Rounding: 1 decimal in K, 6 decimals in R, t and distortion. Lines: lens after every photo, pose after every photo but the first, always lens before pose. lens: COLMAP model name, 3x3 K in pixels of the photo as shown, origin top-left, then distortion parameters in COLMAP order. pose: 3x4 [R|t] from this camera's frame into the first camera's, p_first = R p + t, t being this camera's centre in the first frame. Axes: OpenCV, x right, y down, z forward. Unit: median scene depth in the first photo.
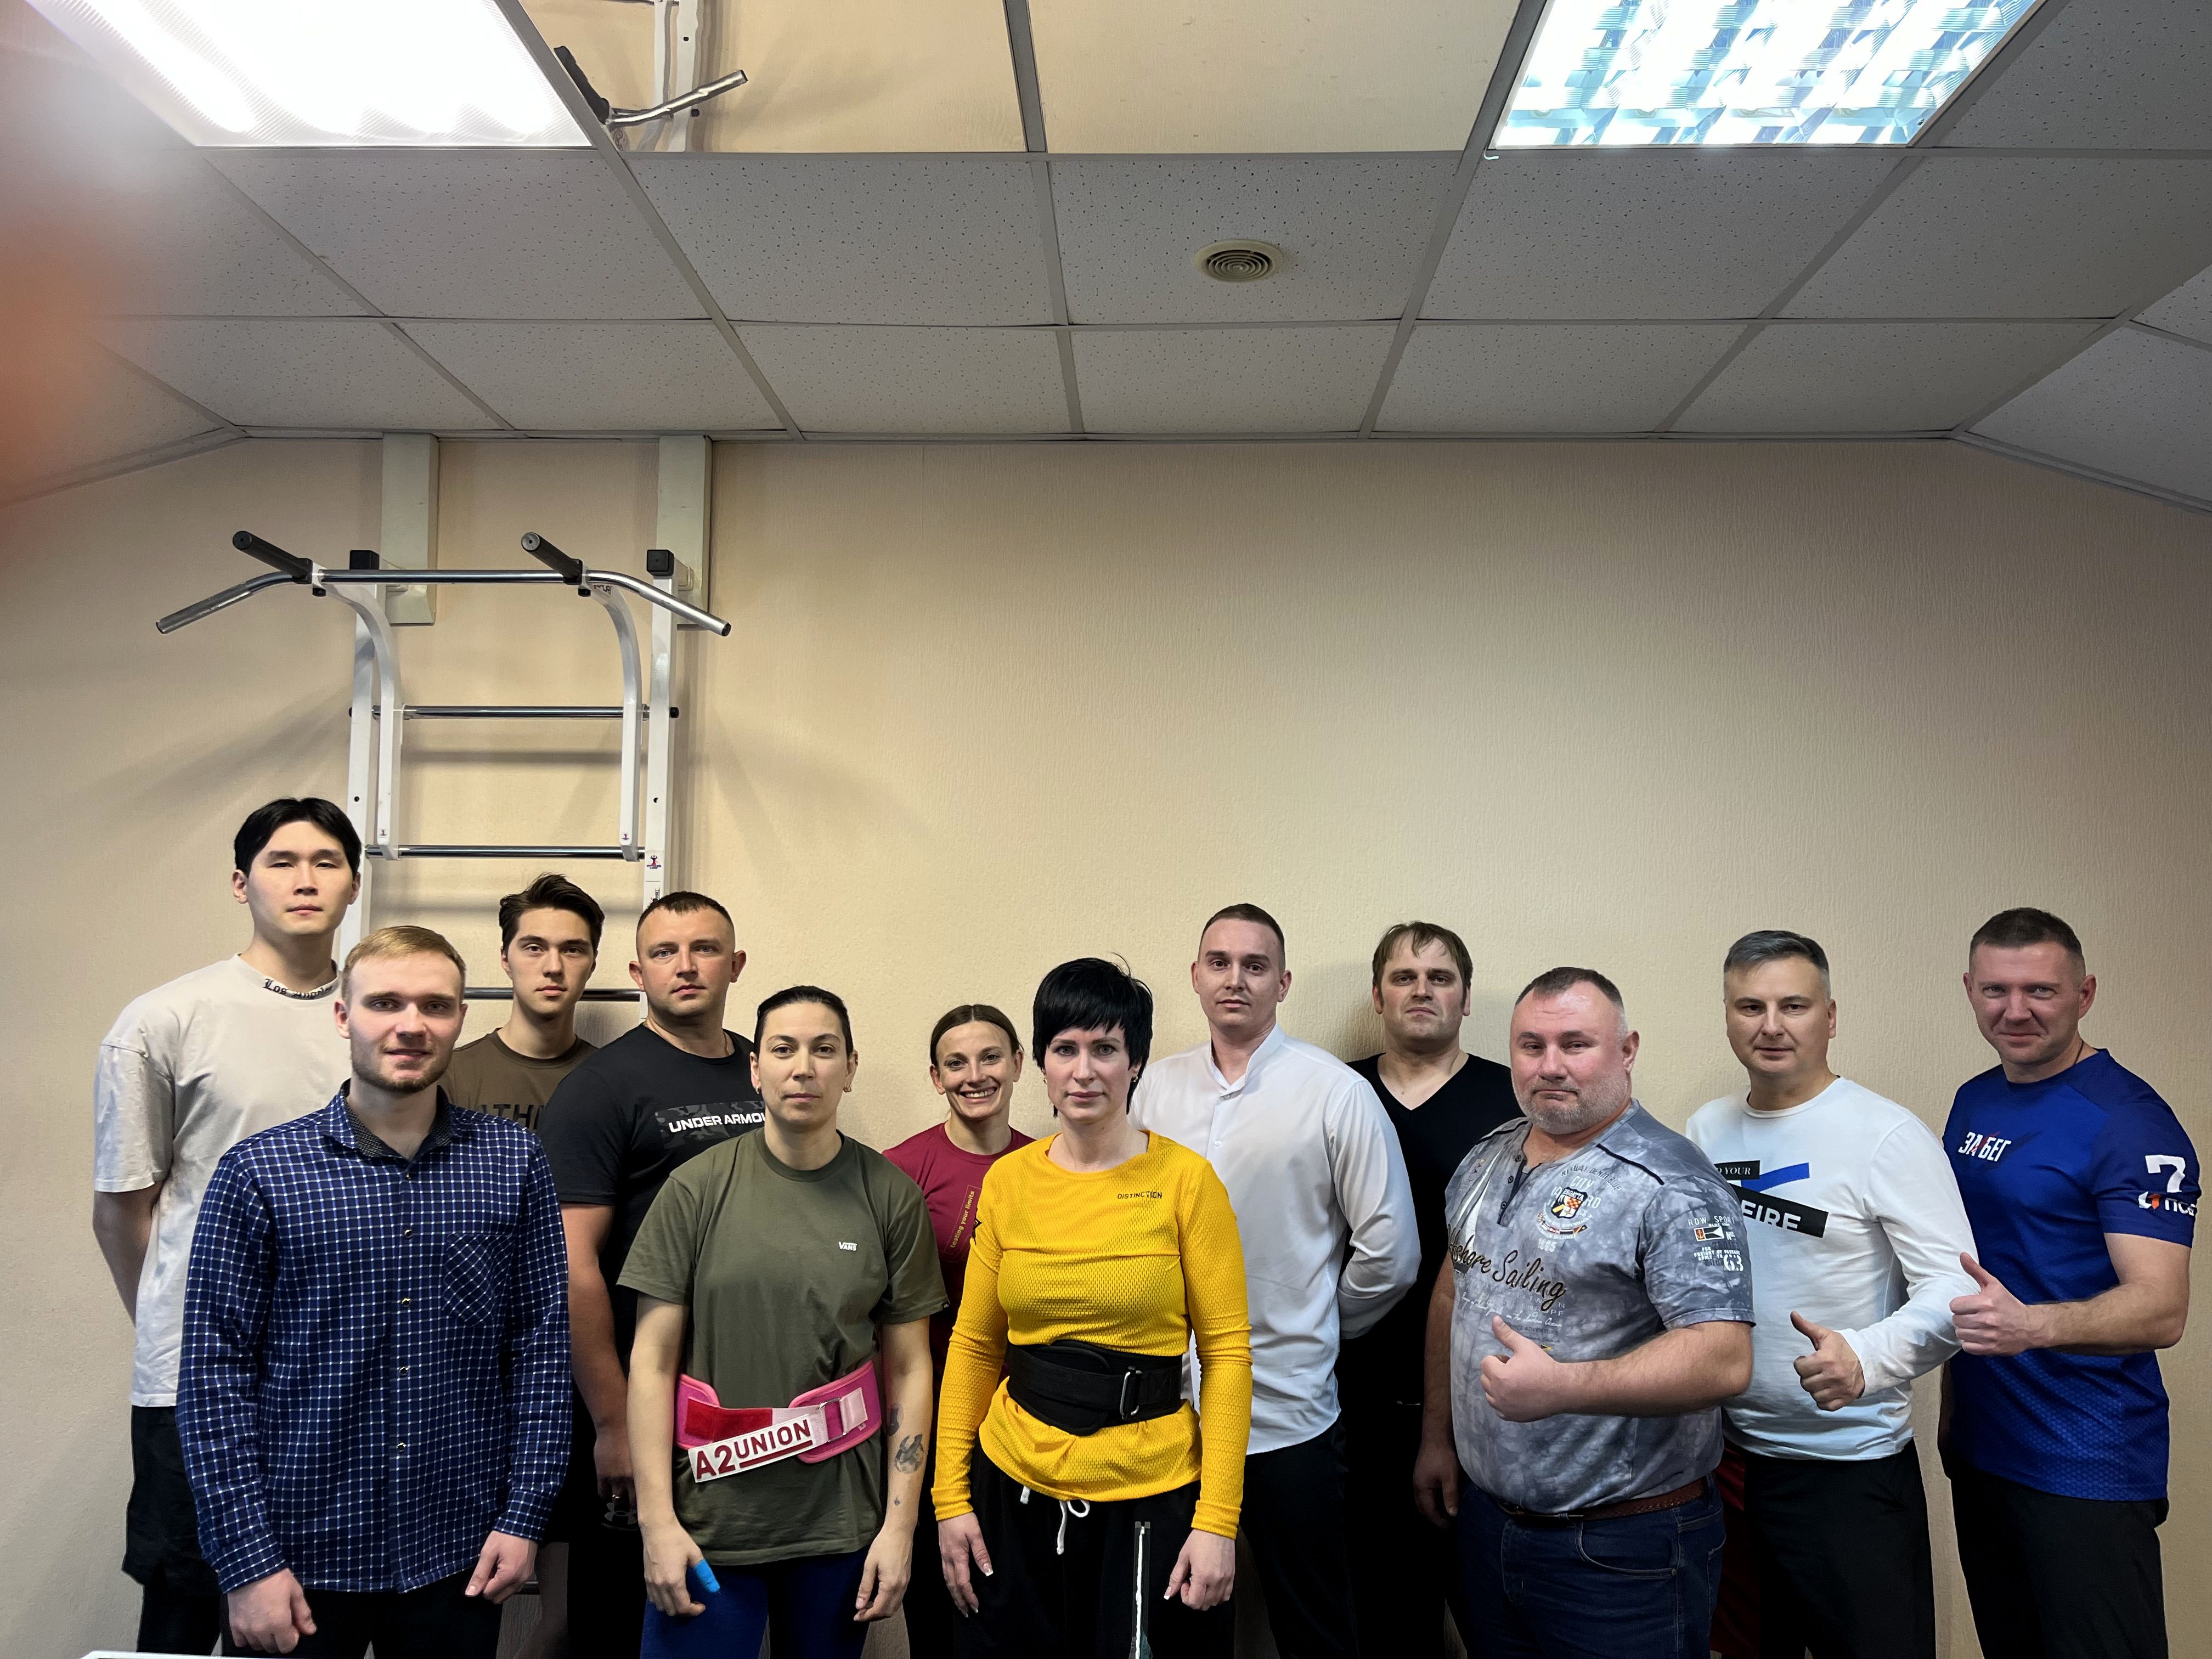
lens RADIAL K [[1667.1, 0, 1106.0], [0, 1667.1, 829.5], [0, 0, 1]] dist [-0.010234, -0.007235]
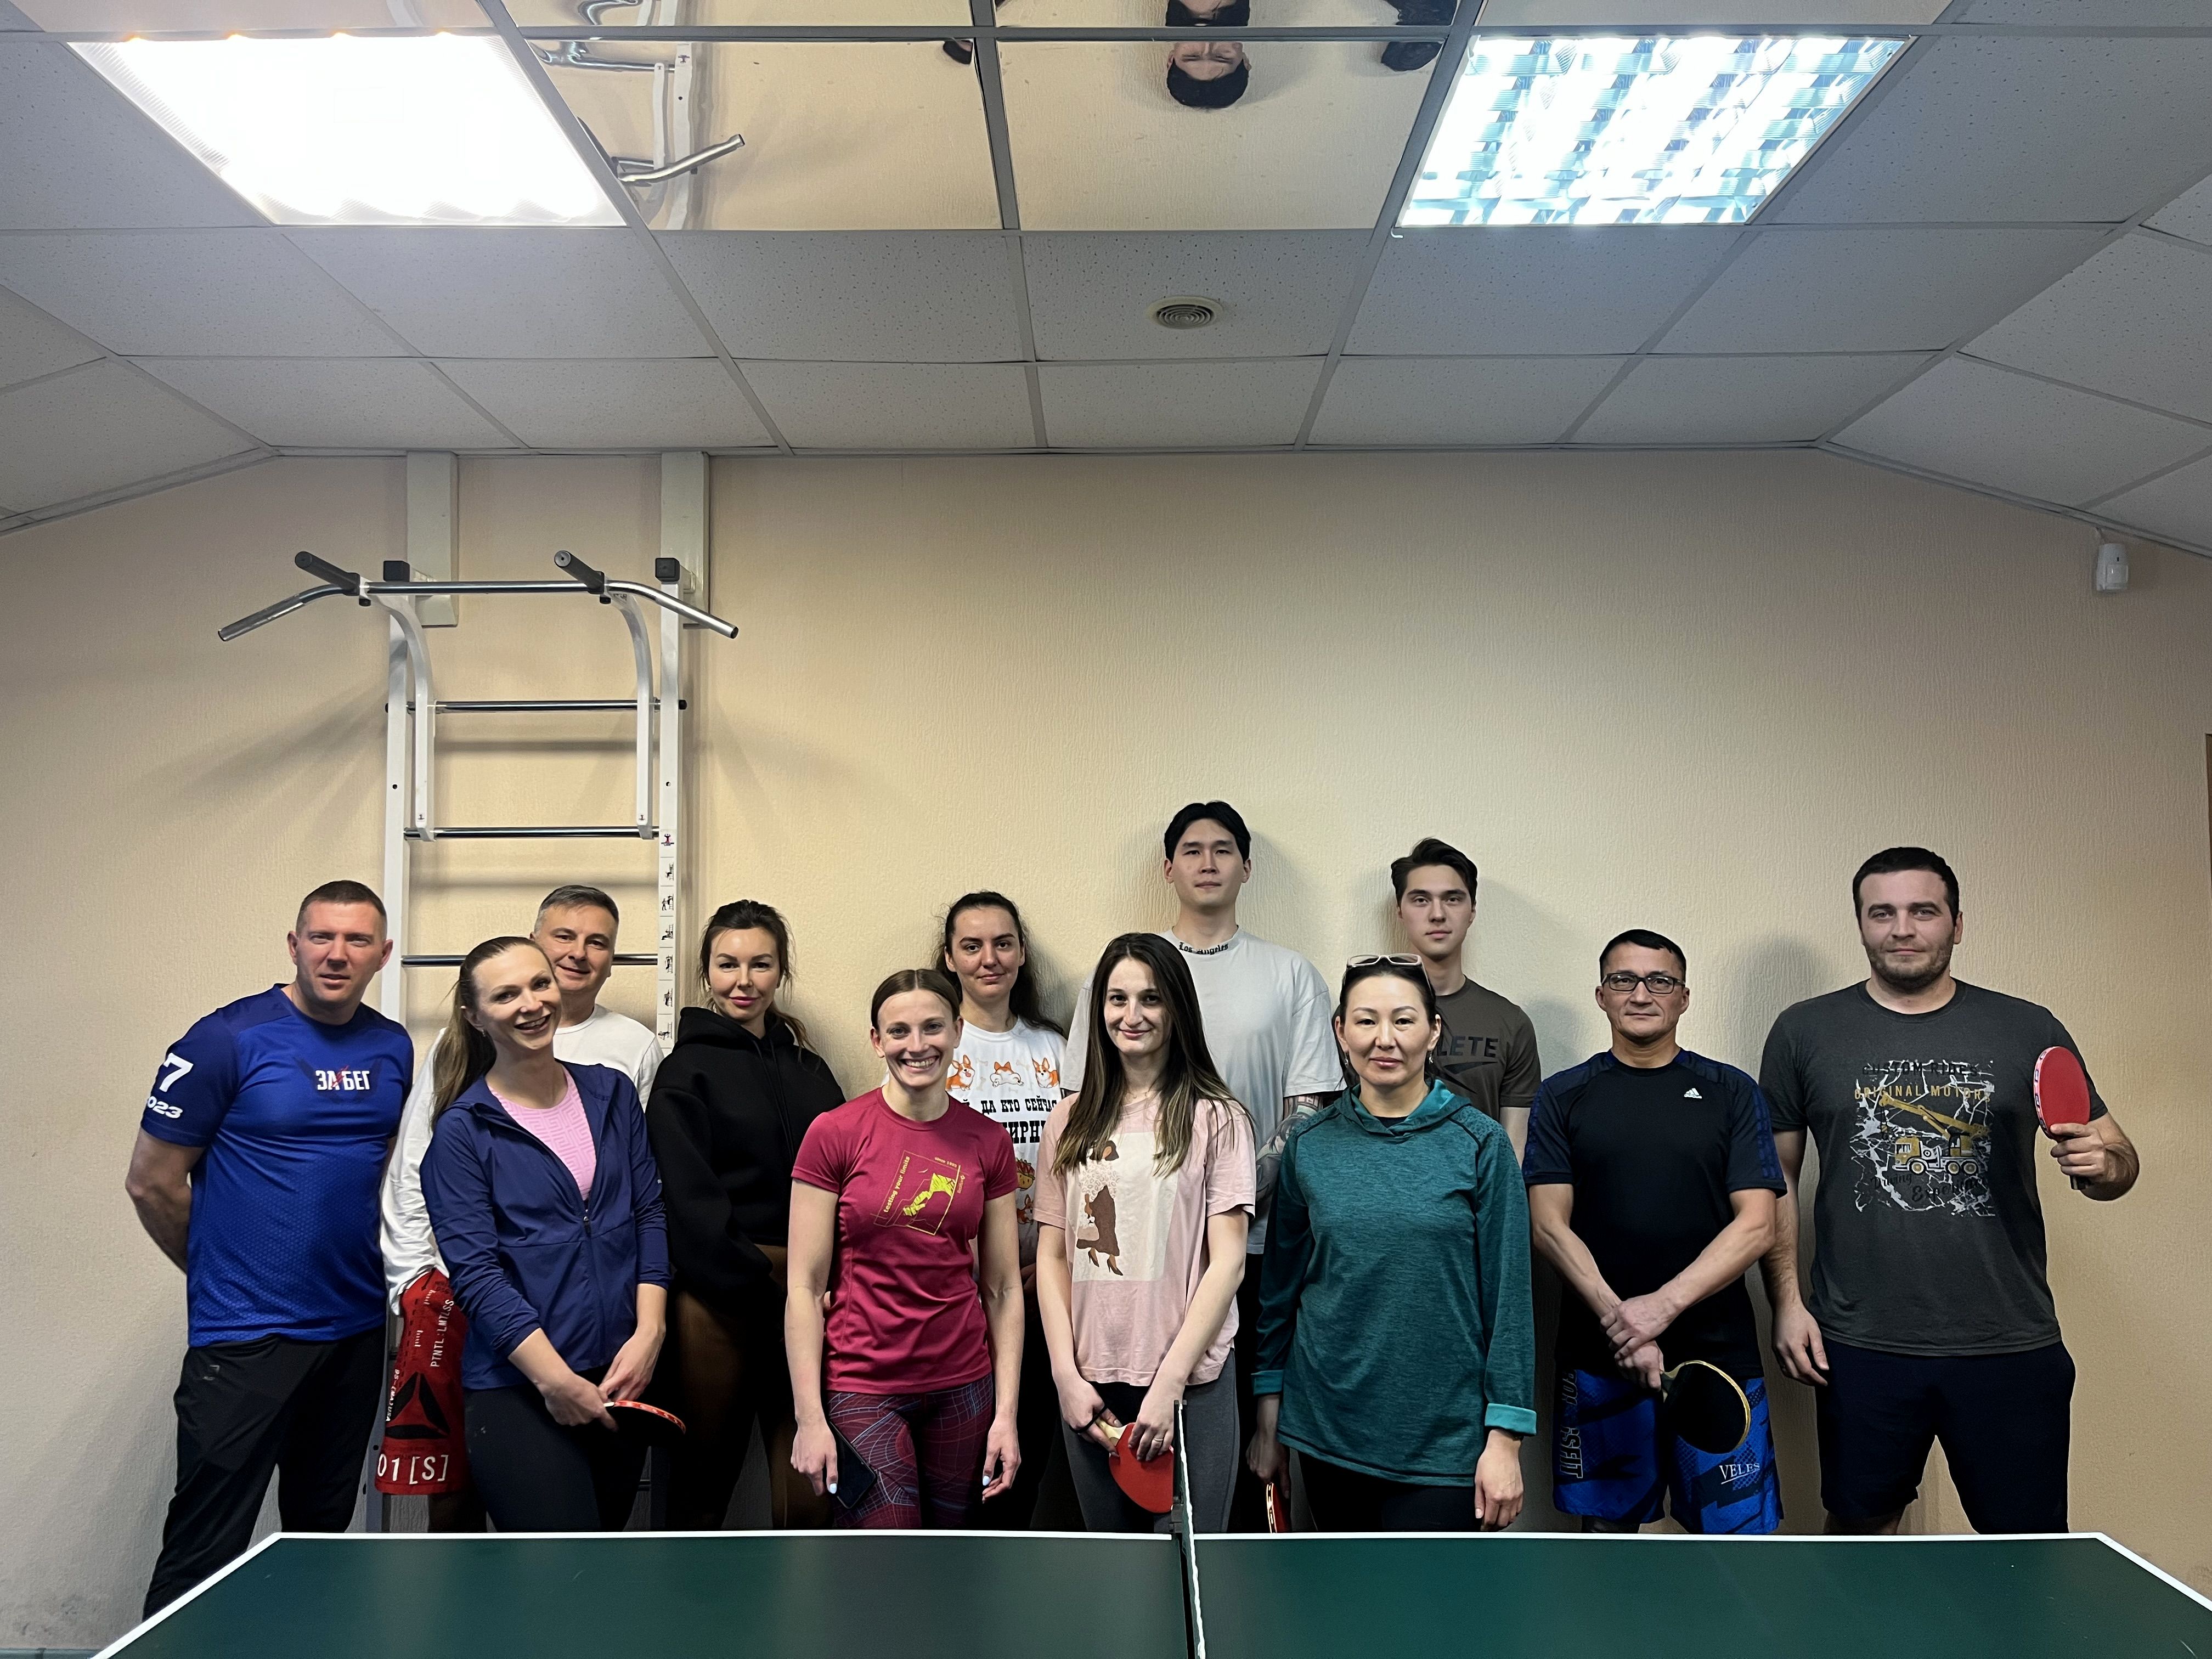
lens RADIAL K [[1667.1, 0, 1106.0], [0, 1667.1, 829.5], [0, 0, 1]] dist [-0.010234, -0.007235]
pose [[0.999488, -0.015015, 0.028246, -0.010565], [0.014411, 0.999666, 0.021453, -0.007385], [-0.028559, -0.021035, 0.999371, -0.131067]]
